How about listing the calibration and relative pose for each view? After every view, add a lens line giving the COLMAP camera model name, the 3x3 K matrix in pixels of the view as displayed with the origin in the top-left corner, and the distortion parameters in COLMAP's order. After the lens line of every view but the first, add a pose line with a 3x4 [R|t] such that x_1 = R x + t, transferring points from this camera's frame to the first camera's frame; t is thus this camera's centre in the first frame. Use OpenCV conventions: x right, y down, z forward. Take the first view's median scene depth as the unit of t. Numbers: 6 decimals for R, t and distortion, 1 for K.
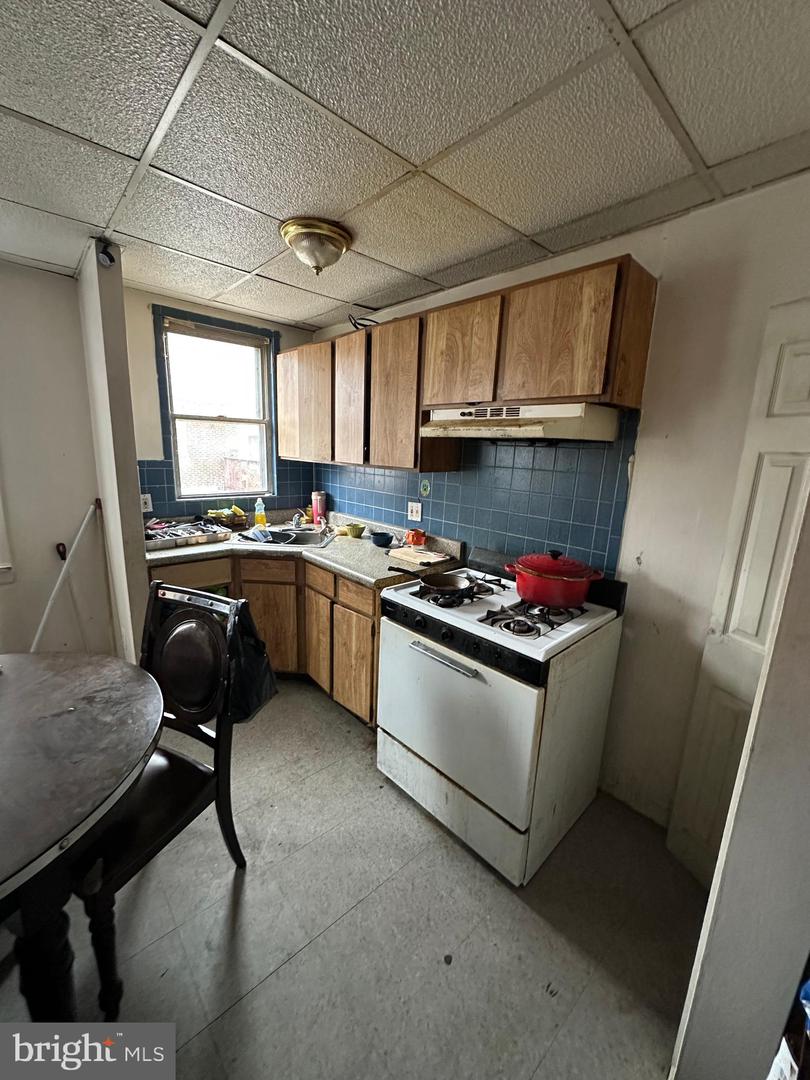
lens RADIAL K [[432.0, 0, 406.4], [0, 432.0, 538.6], [0, 0, 1]] dist [0.001565, 0.000587]
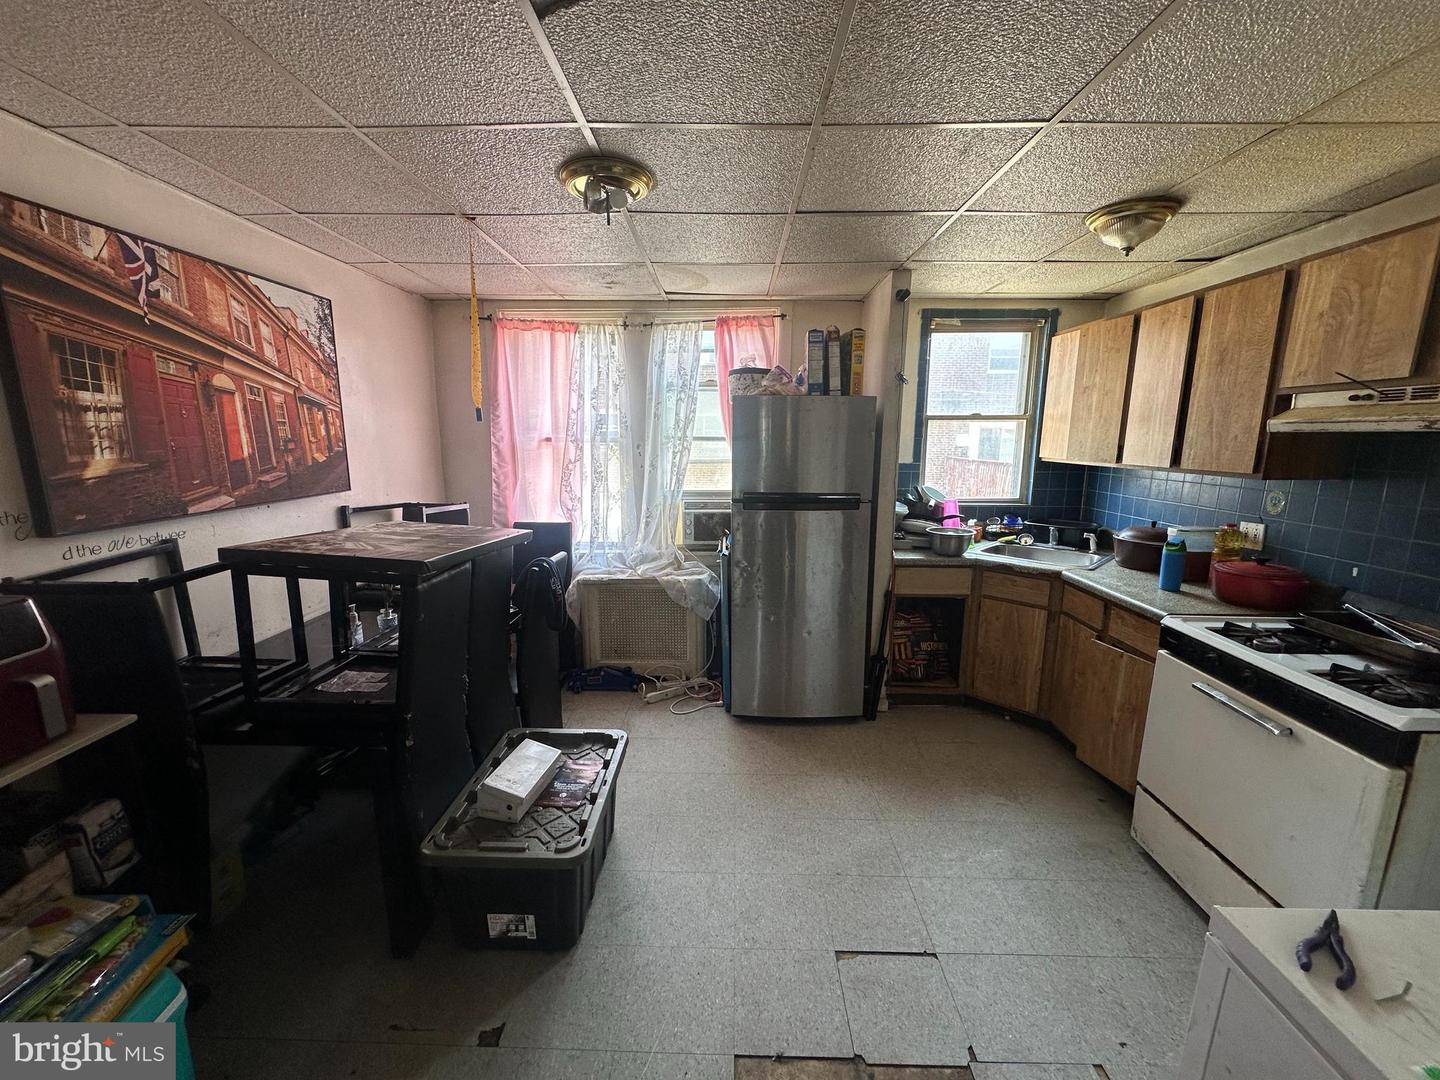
lens RADIAL K [[576.0, 0, 720.7], [0, 576.0, 537.9], [0, 0, 1]] dist [0.001565, 0.000587]
pose [[0.728723, 0.087831, -0.679153, 0.030882], [-0.119229, 0.992867, 0.000471, 0.046651], [0.674349, 0.080631, 0.733997, -0.285050]]
